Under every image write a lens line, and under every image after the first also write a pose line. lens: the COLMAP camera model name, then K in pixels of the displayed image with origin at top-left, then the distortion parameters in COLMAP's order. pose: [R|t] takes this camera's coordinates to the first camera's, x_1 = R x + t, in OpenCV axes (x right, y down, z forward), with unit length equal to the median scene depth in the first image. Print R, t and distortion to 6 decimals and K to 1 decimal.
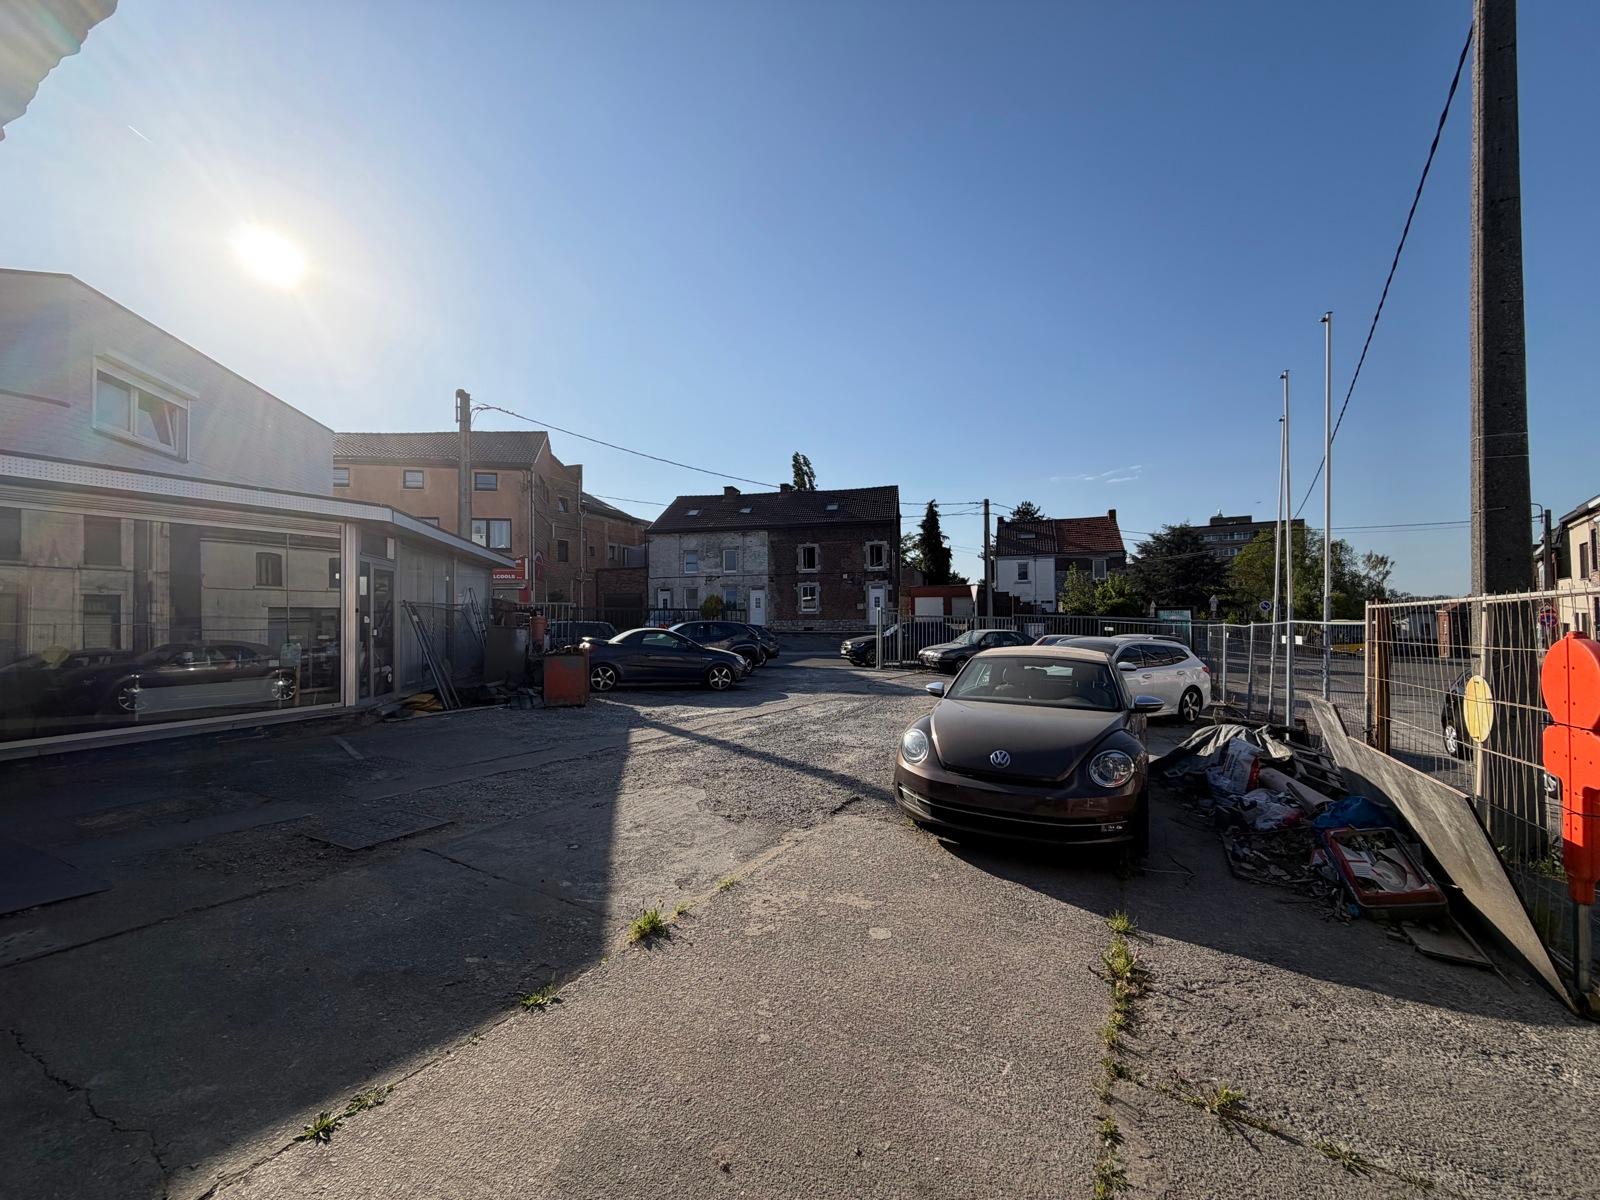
lens RADIAL K [[634.8, 0, 793.9], [0, 634.8, 599.4], [0, 0, 1]] dist [0.000329, -0.000397]
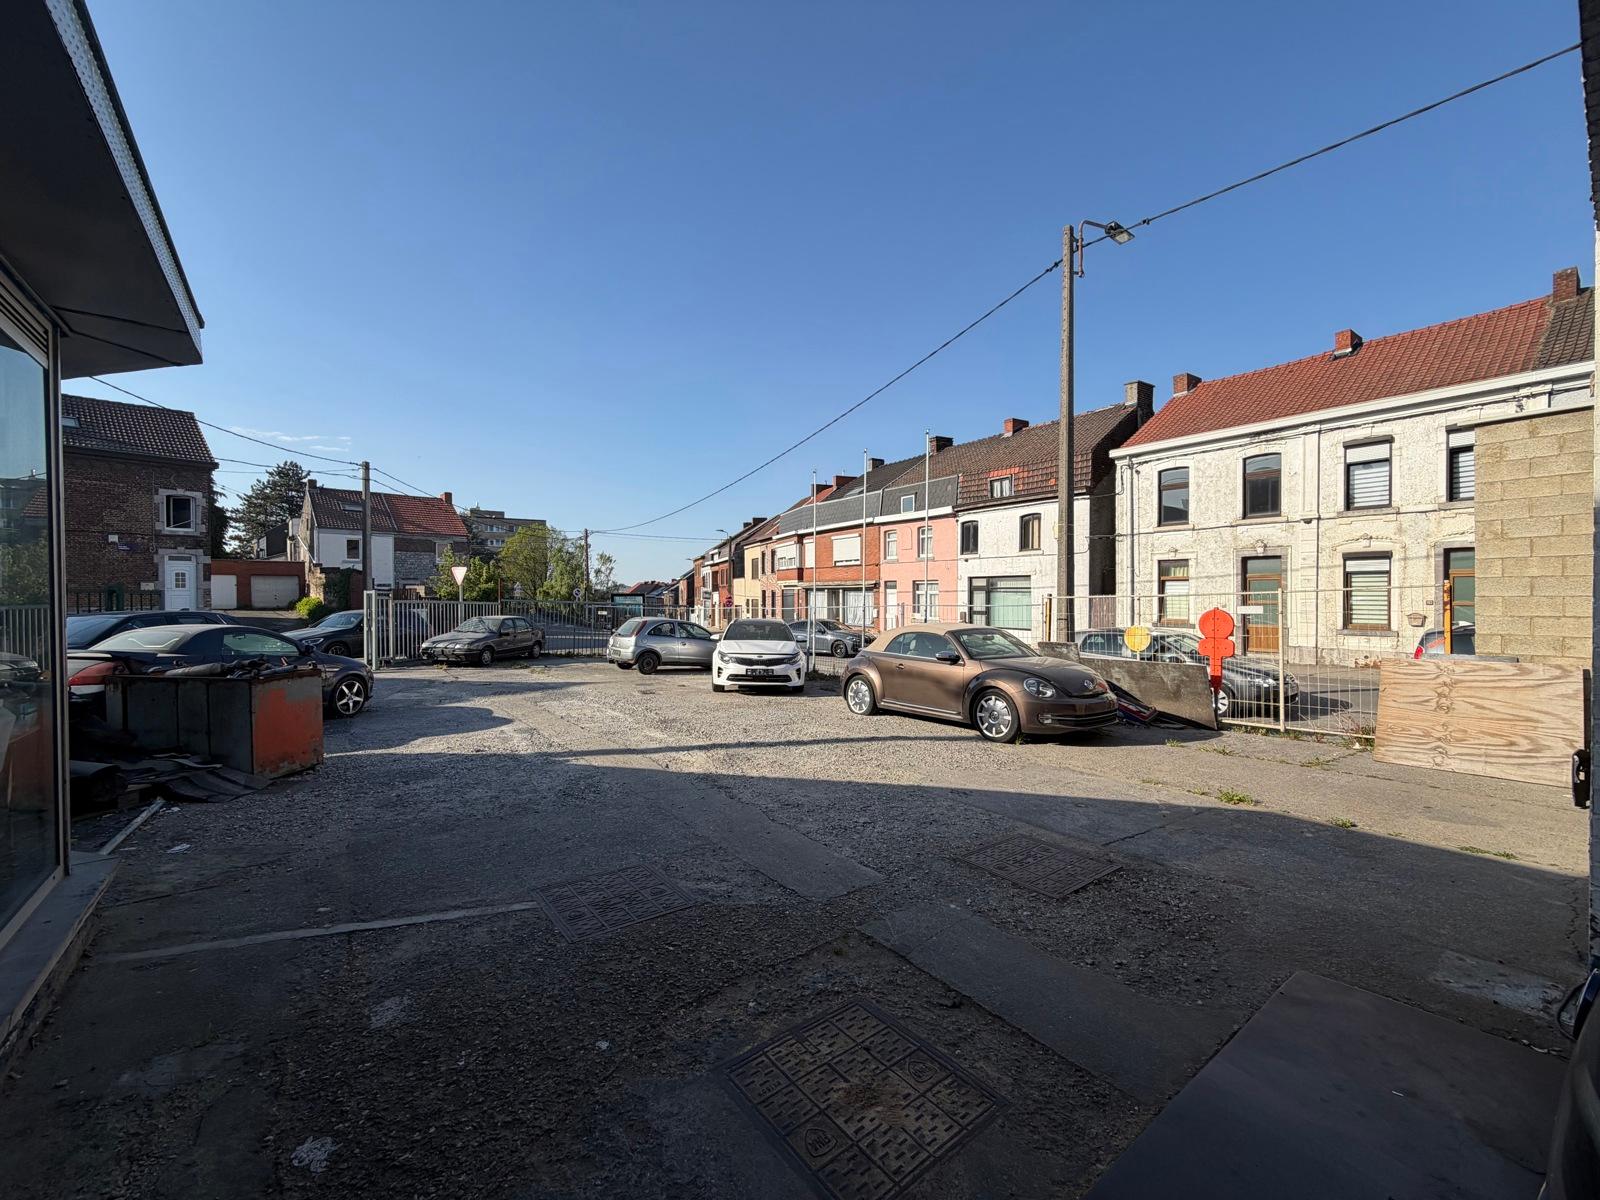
lens RADIAL K [[634.8, 0, 793.9], [0, 634.8, 599.4], [0, 0, 1]] dist [0.000329, -0.000397]
pose [[0.443016, 0.001971, 0.896512, -0.192730], [-0.023971, 0.999666, 0.009648, 0.002074], [-0.896193, -0.025765, 0.442915, 0.115694]]
